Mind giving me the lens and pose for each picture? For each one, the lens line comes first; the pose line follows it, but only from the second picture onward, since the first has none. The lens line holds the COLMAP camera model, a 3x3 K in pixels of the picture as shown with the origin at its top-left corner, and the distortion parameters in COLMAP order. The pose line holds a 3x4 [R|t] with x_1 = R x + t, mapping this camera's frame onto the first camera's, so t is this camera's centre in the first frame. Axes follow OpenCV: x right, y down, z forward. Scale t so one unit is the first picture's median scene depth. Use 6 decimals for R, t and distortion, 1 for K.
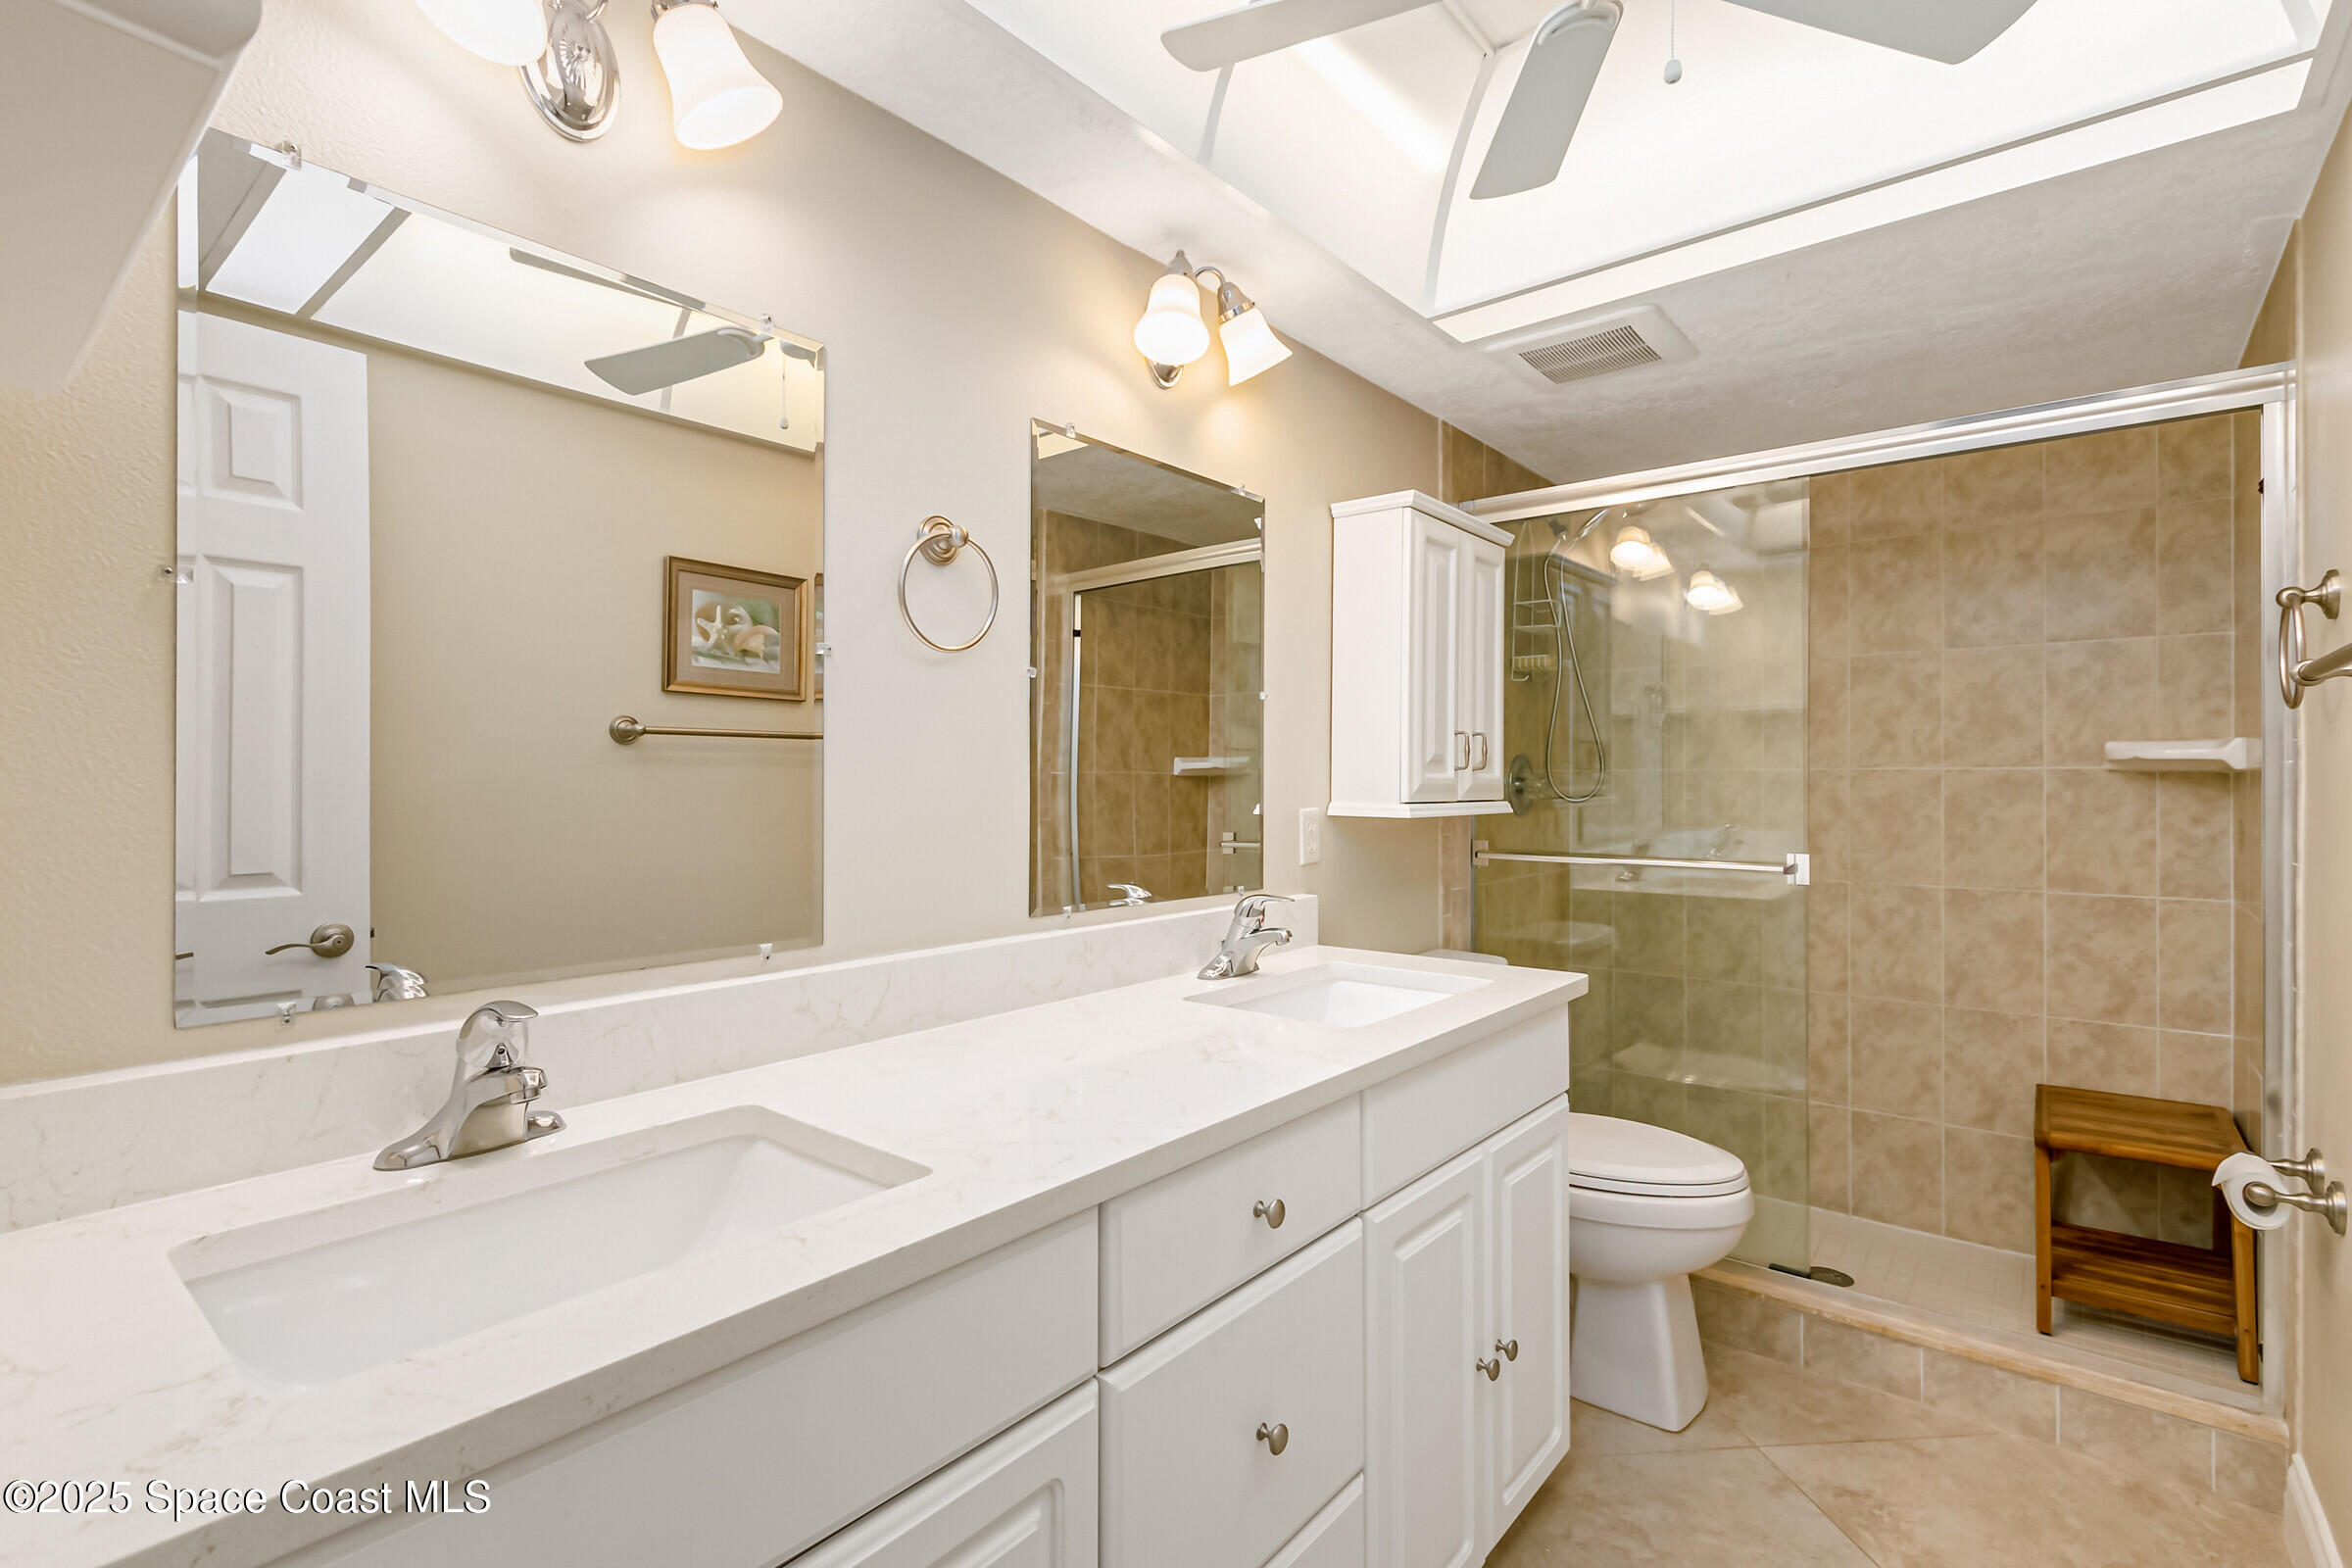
lens RADIAL K [[1095.7, 0, 1176.0], [0, 1095.7, 784.0], [0, 0, 1]] dist [0.009796, -0.001795]
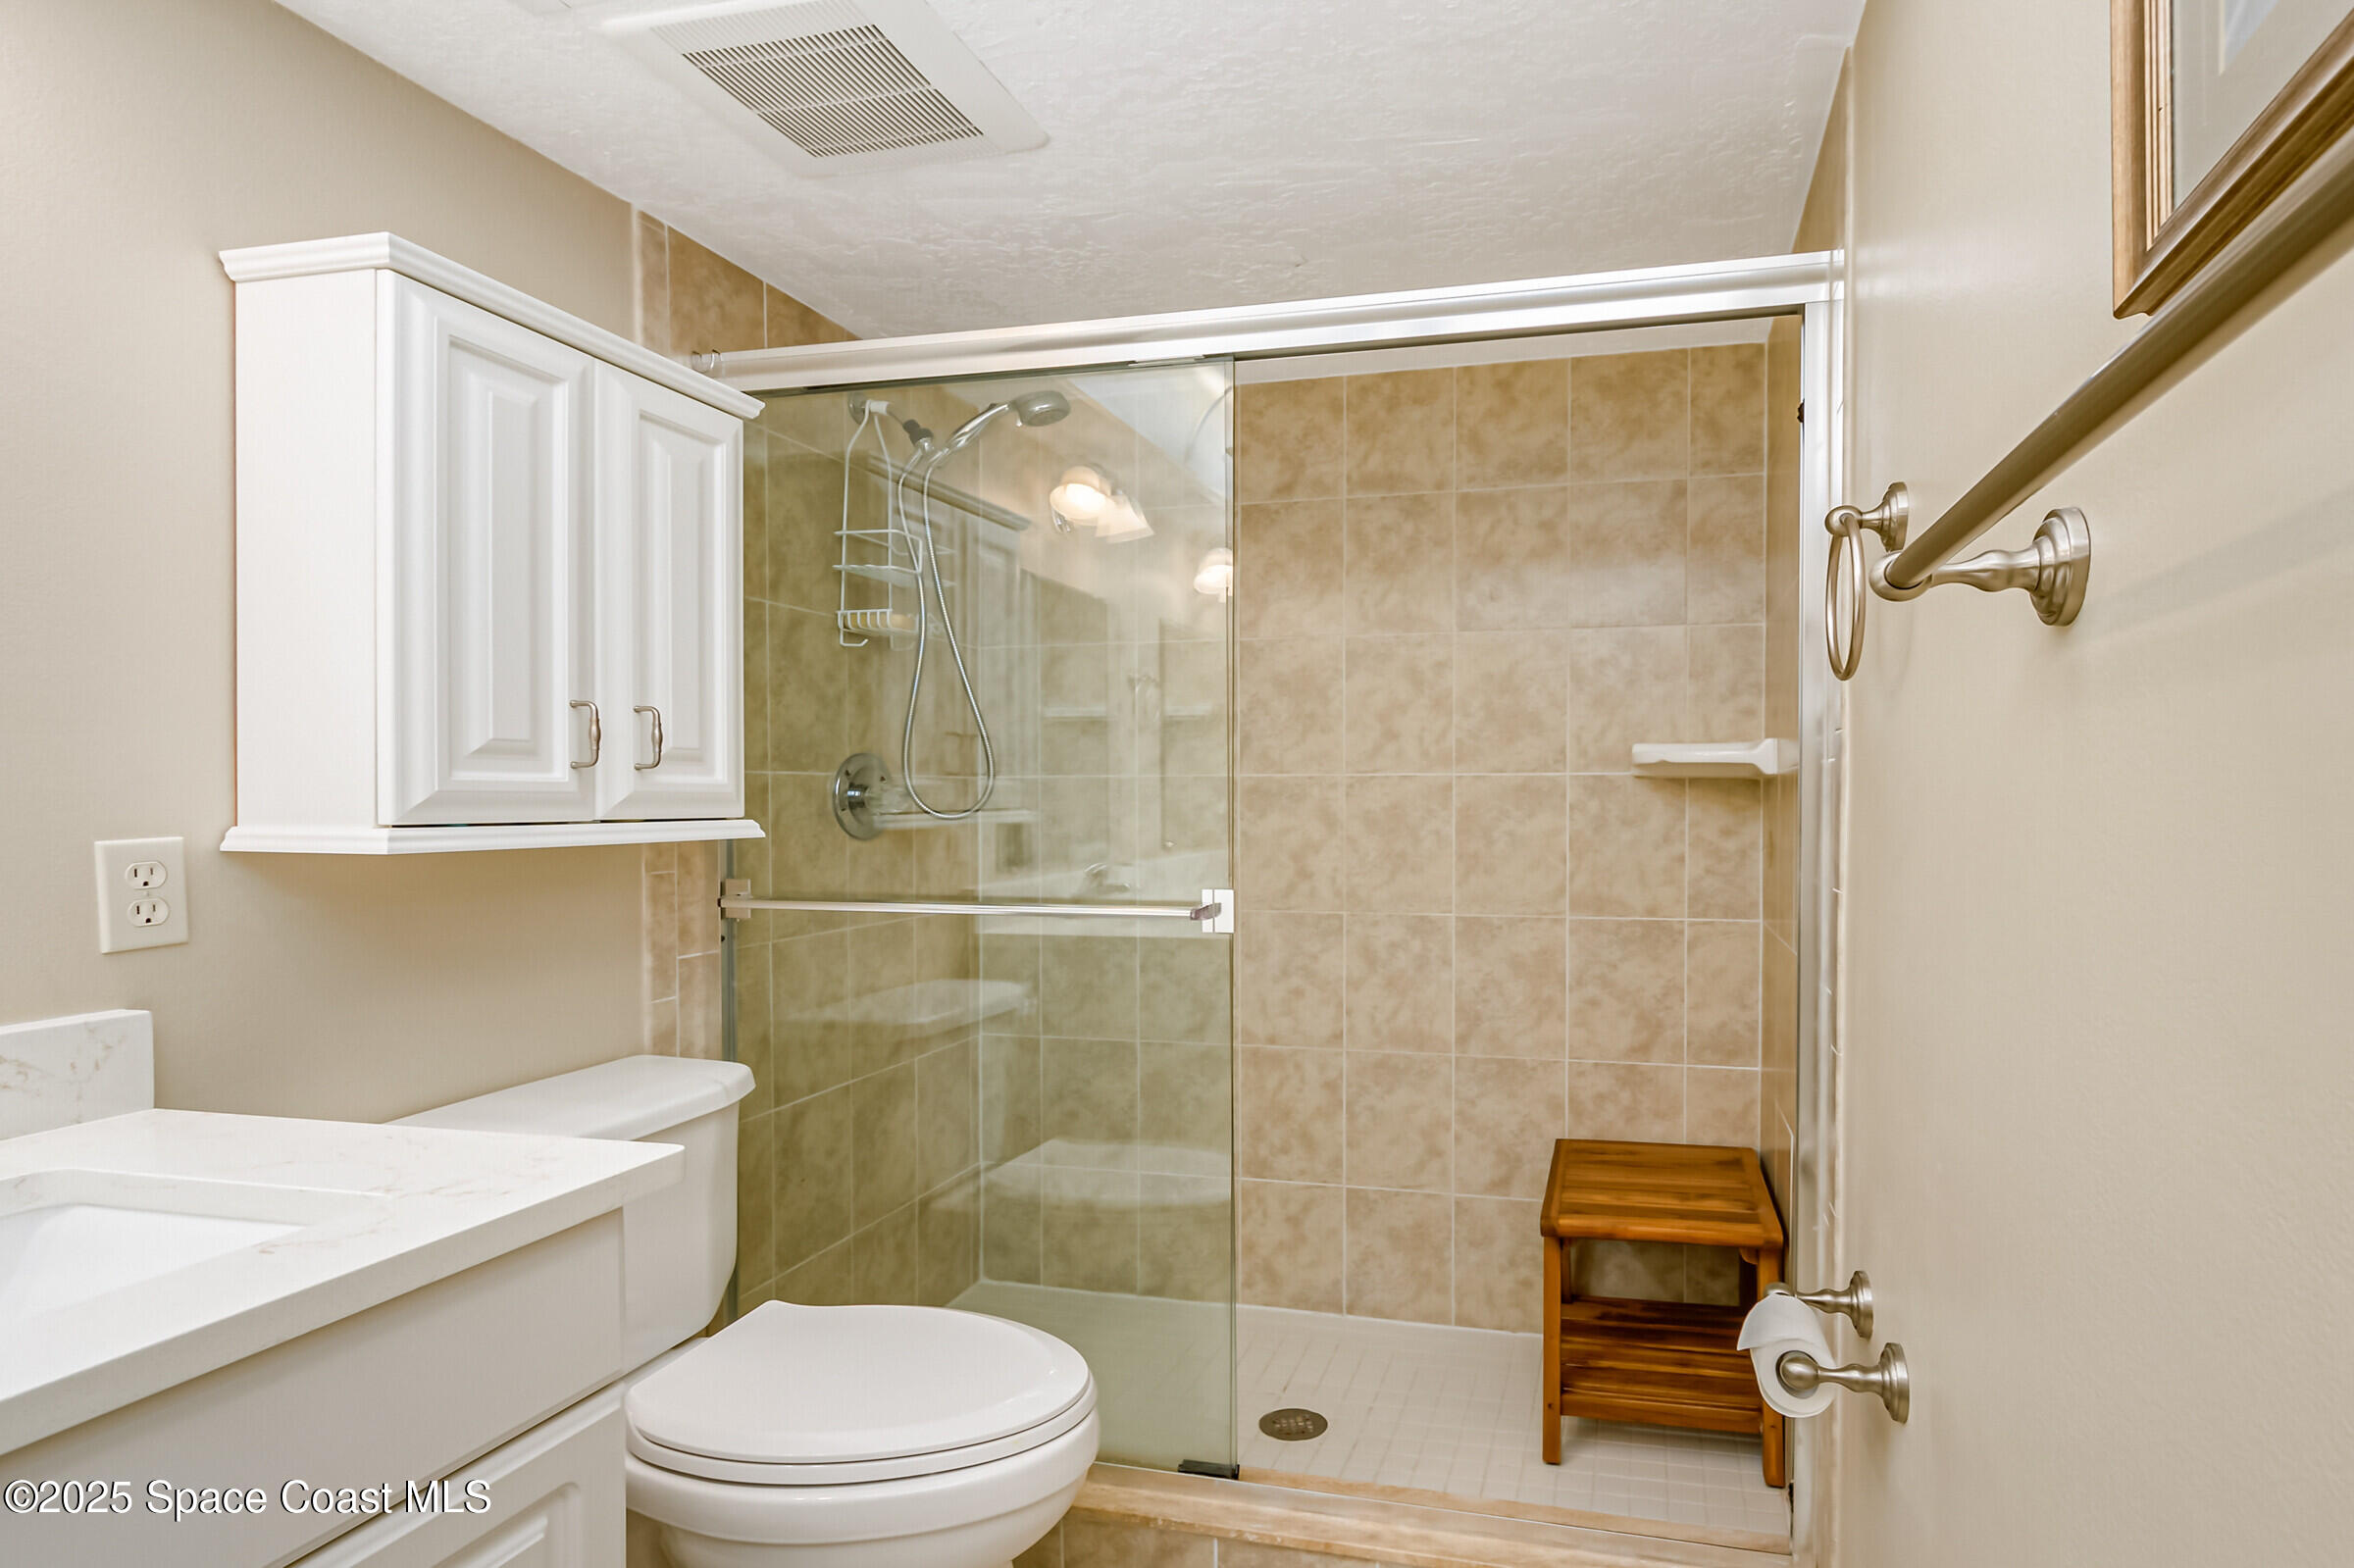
lens RADIAL K [[1068.0, 0, 958.2], [0, 1068.0, 822.7], [0, 0, 1]] dist [0.007148, 0.000039]
pose [[0.992509, -0.009094, 0.121832, 0.223735], [0.006666, 0.999771, 0.020318, 0.003630], [-0.121989, -0.019353, 0.992343, 0.237533]]
